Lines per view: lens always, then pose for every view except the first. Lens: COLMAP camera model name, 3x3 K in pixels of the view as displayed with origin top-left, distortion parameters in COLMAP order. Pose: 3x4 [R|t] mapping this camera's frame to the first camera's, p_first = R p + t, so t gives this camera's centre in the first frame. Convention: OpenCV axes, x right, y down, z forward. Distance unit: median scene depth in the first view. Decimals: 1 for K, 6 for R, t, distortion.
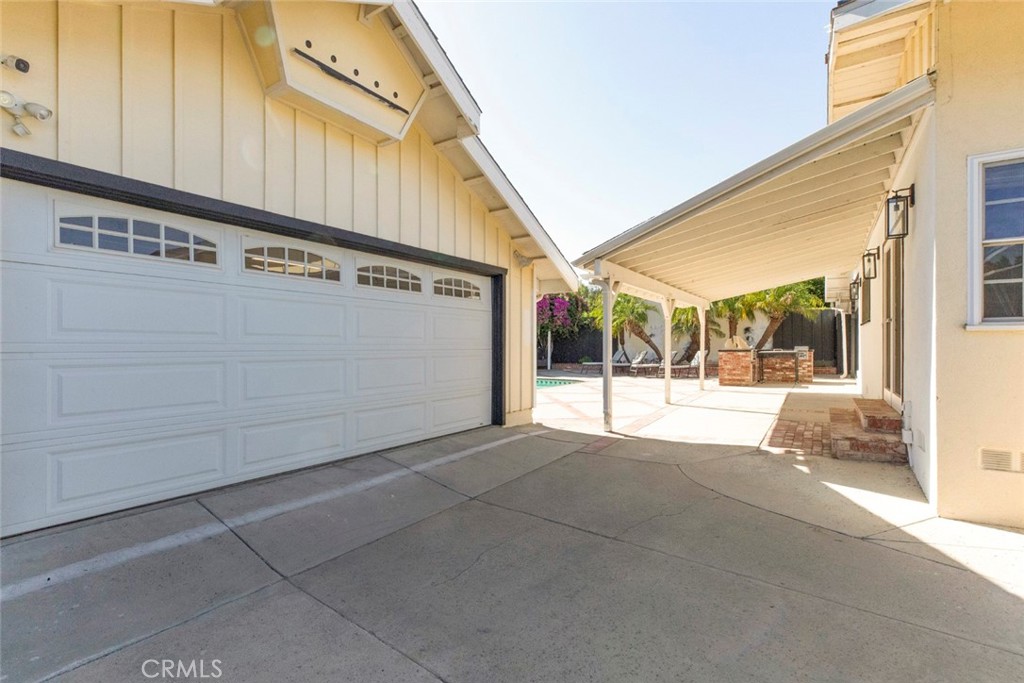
lens RADIAL K [[473.6, 0, 514.2], [0, 473.6, 346.1], [0, 0, 1]] dist [-0.002799, -0.000886]
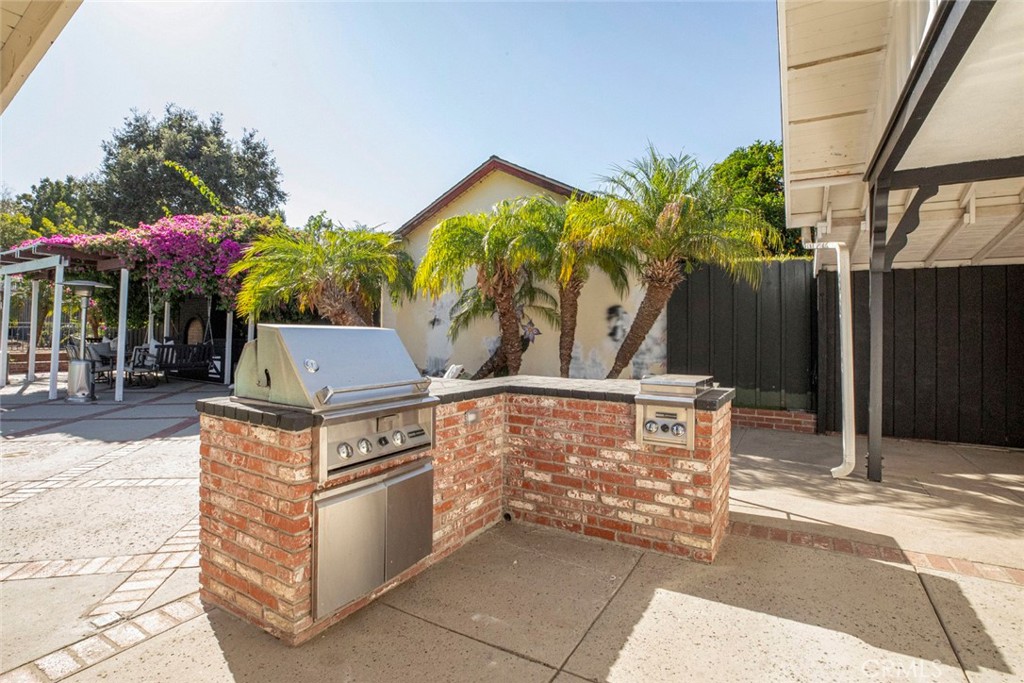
lens RADIAL K [[473.6, 0, 511.1], [0, 473.6, 336.2], [0, 0, 1]] dist [-0.002799, -0.000886]
pose [[0.998939, 0.004458, 0.045837, 0.446993], [-0.004662, 0.999980, 0.004335, -0.015785], [-0.045816, -0.004544, 0.998940, 0.672846]]
